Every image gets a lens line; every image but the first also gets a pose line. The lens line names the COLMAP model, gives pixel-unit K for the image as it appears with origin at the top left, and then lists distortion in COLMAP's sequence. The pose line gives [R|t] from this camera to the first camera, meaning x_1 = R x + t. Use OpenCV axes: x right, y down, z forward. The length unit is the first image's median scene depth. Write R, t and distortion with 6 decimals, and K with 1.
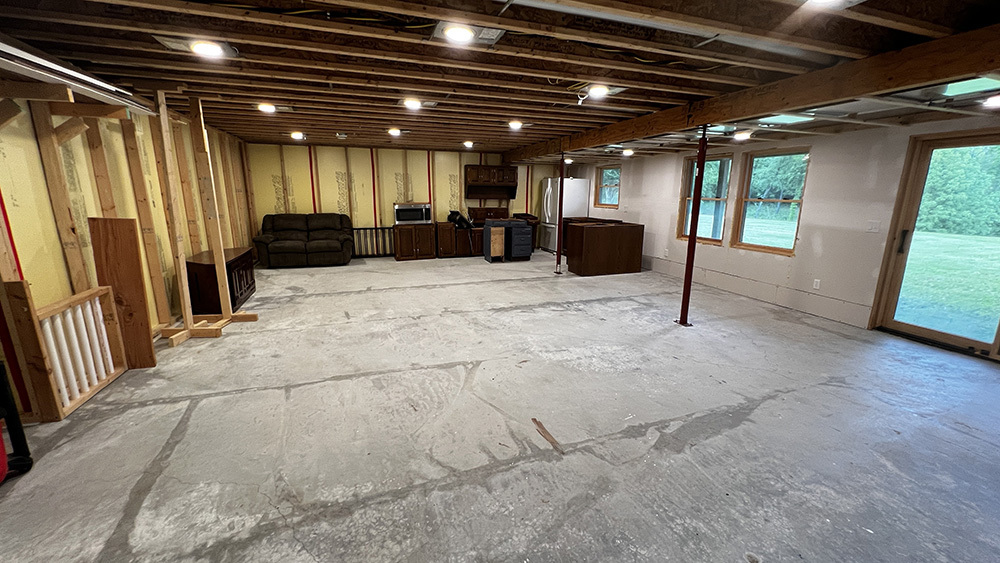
lens RADIAL K [[397.9, 0, 500.0], [0, 397.9, 281.5], [0, 0, 1]] dist [-0.001521, 0.000042]
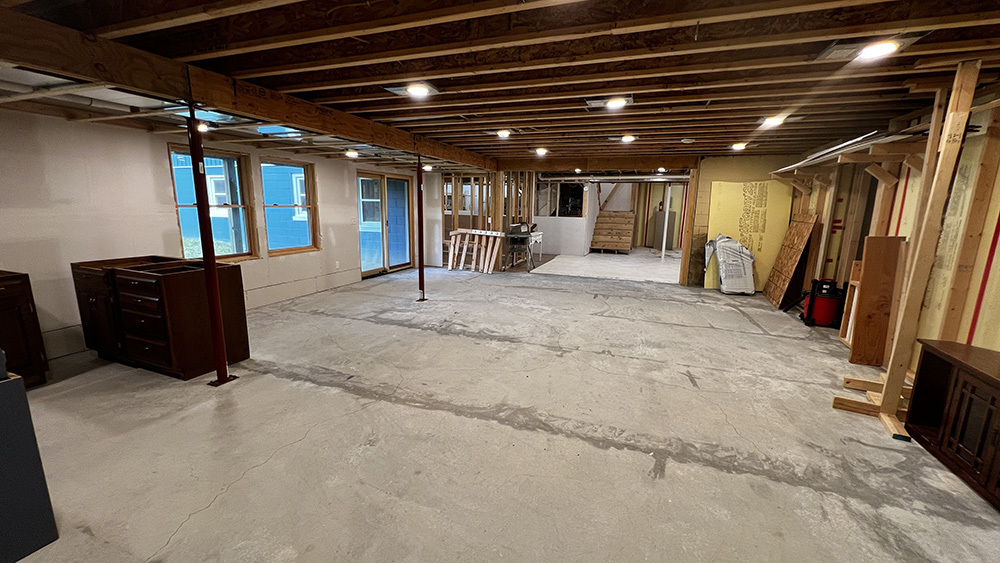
lens RADIAL K [[397.9, 0, 500.0], [0, 397.9, 281.5], [0, 0, 1]] dist [-0.001521, 0.000042]
pose [[-0.764489, -0.144804, 0.628163, -0.562089], [0.116146, 0.927558, 0.355172, -0.391071], [-0.634087, 0.344484, -0.692289, 1.713881]]
